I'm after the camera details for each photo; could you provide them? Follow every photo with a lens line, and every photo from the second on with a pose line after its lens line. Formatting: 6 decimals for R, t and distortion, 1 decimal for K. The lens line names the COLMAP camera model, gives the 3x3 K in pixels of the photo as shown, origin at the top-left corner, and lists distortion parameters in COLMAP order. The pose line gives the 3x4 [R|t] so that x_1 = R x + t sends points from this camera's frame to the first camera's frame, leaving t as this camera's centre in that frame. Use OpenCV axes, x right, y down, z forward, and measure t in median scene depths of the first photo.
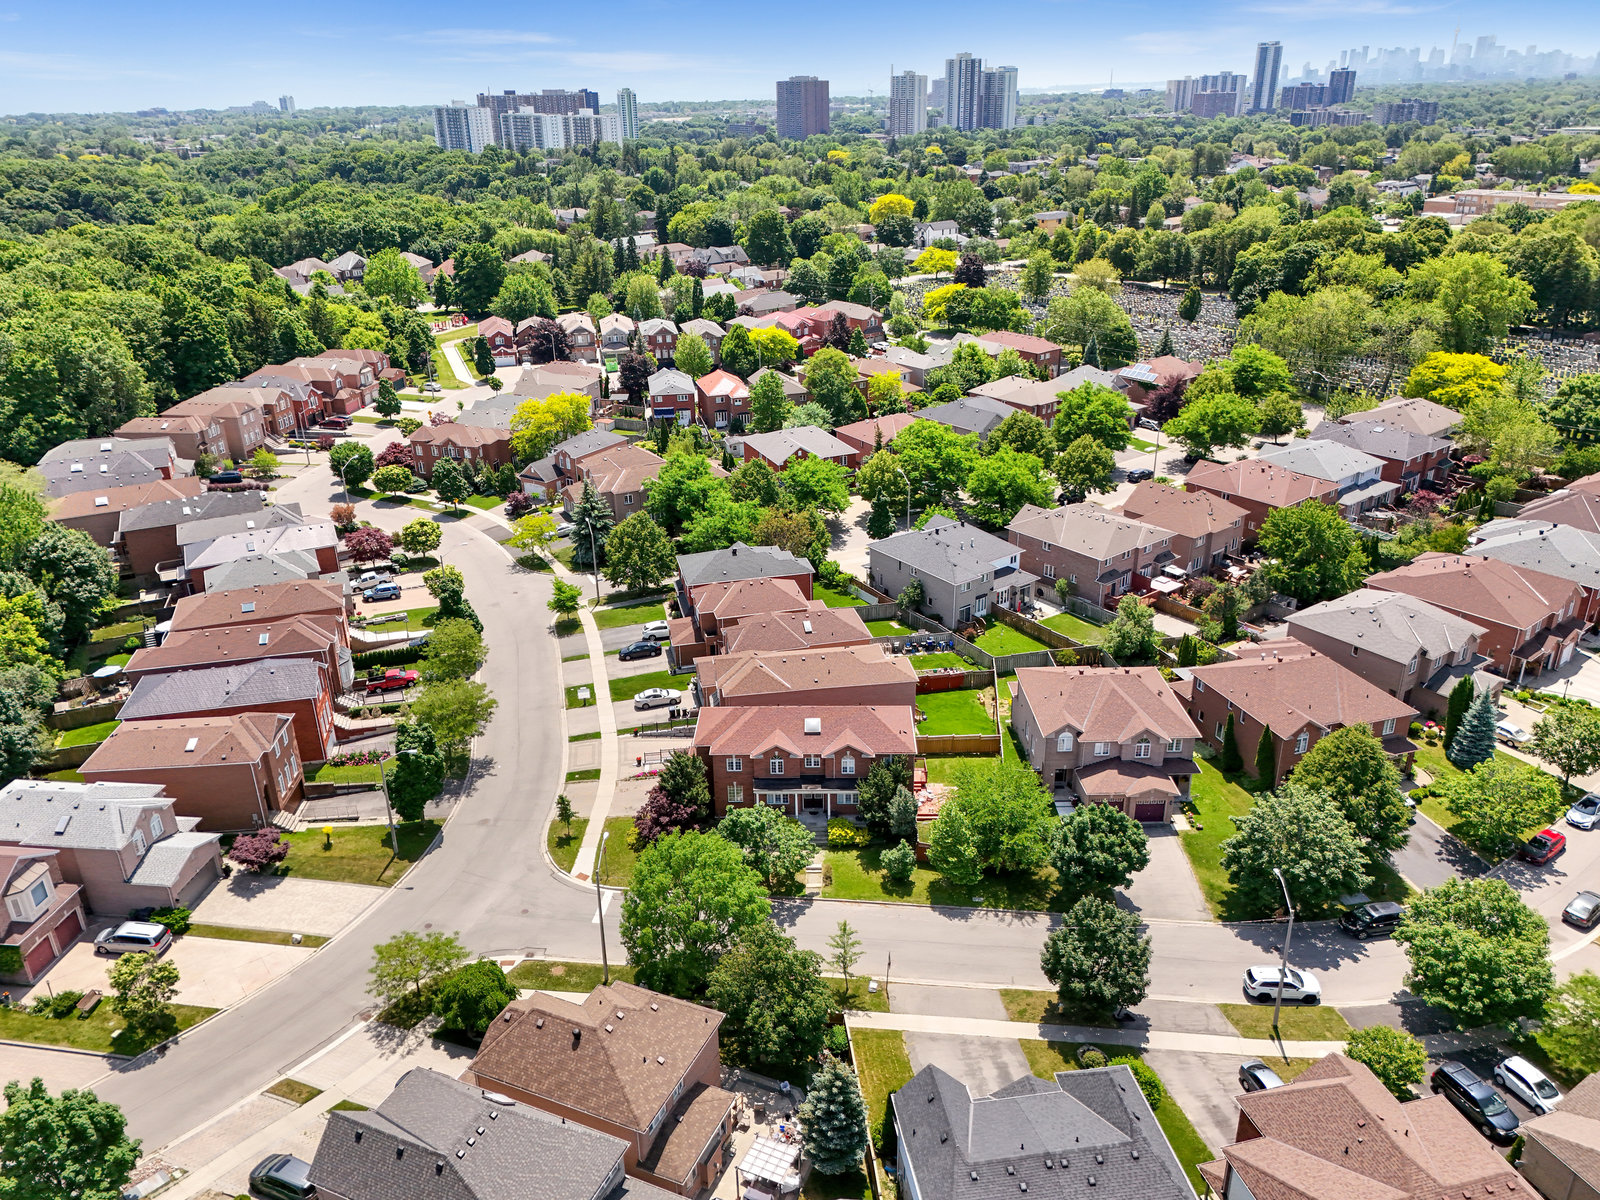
lens RADIAL K [[1172.9, 0, 799.5], [0, 1172.9, 555.3], [0, 0, 1]] dist [0.055292, -0.046016]
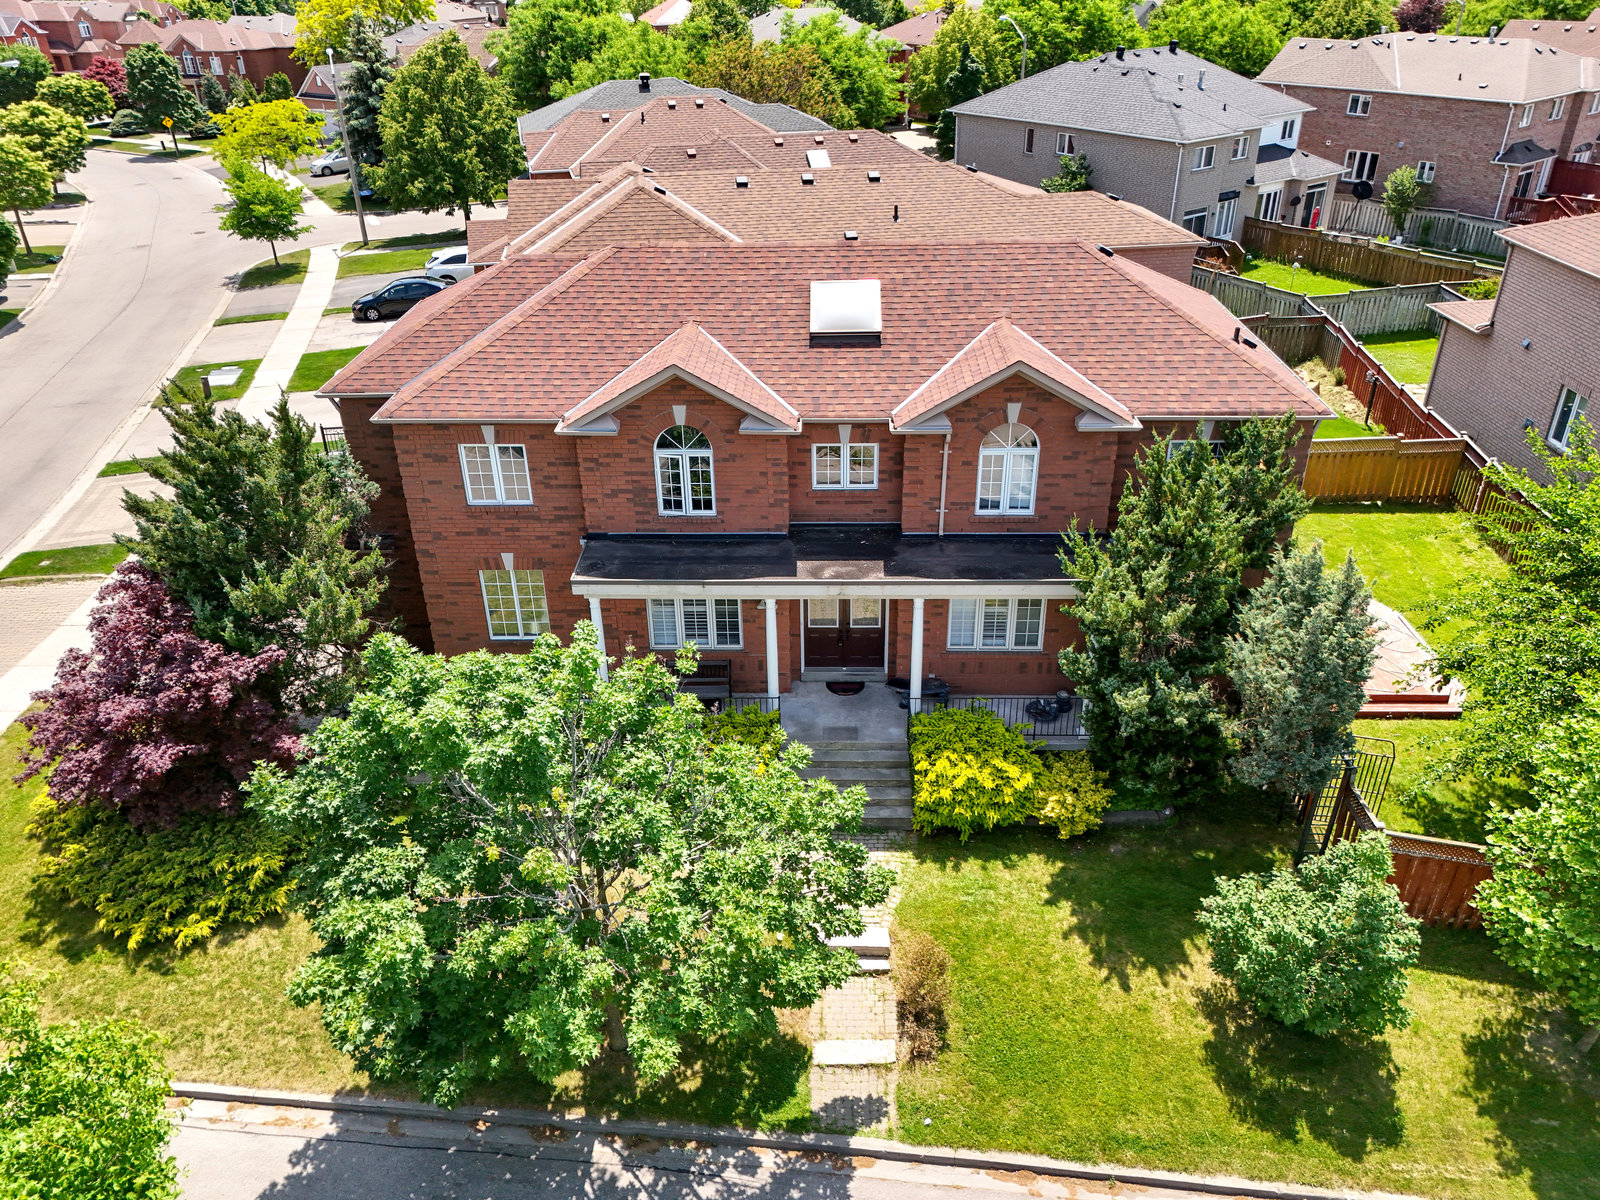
lens RADIAL K [[1172.9, 0, 804.5], [0, 1172.9, 600.5], [0, 0, 1]] dist [0.055292, -0.046016]
pose [[0.999978, 0.006533, 0.001348, 0.002606], [-0.006655, 0.990732, 0.135666, 0.134826], [-0.000449, -0.135672, 0.990754, 0.609606]]
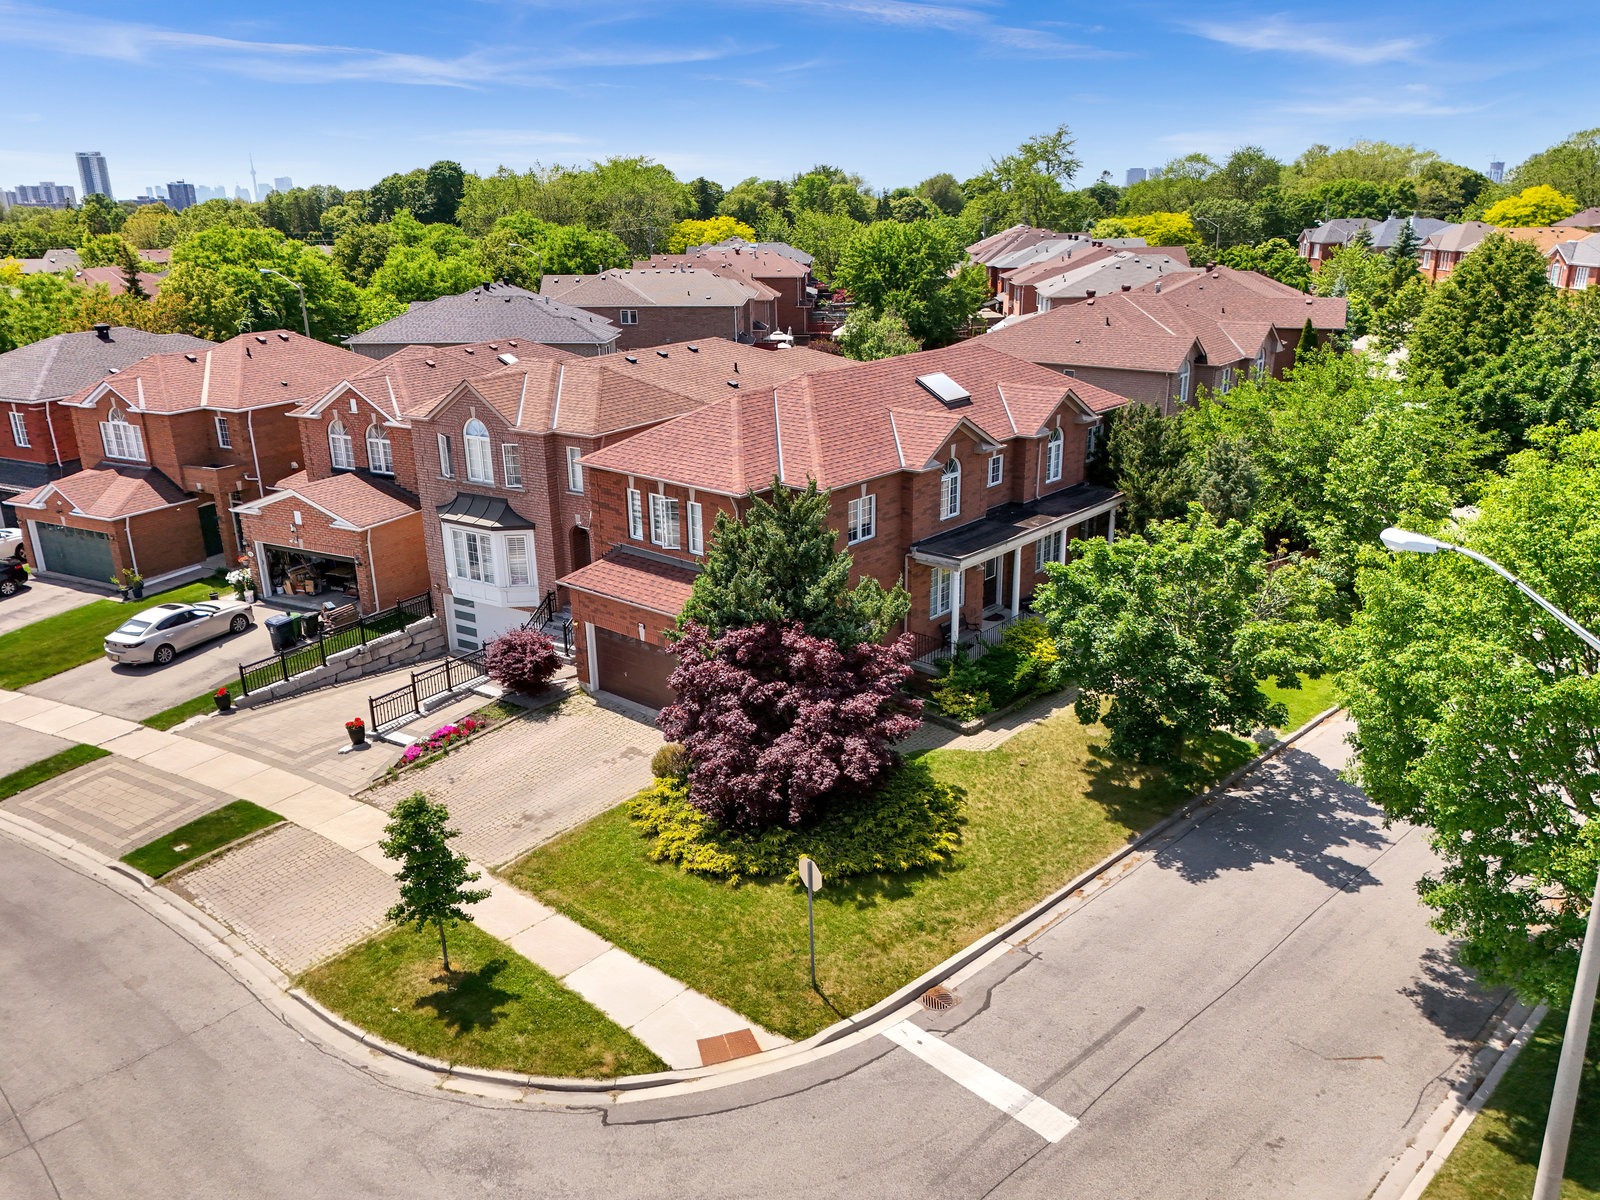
lens RADIAL K [[1172.9, 0, 802.6], [0, 1172.9, 595.0], [0, 0, 1]] dist [0.055292, -0.046016]
pose [[0.642142, -0.233033, 0.730308, -0.242117], [0.281677, 0.957758, 0.057939, 0.137732], [-0.712960, 0.168506, 0.680657, 0.626102]]
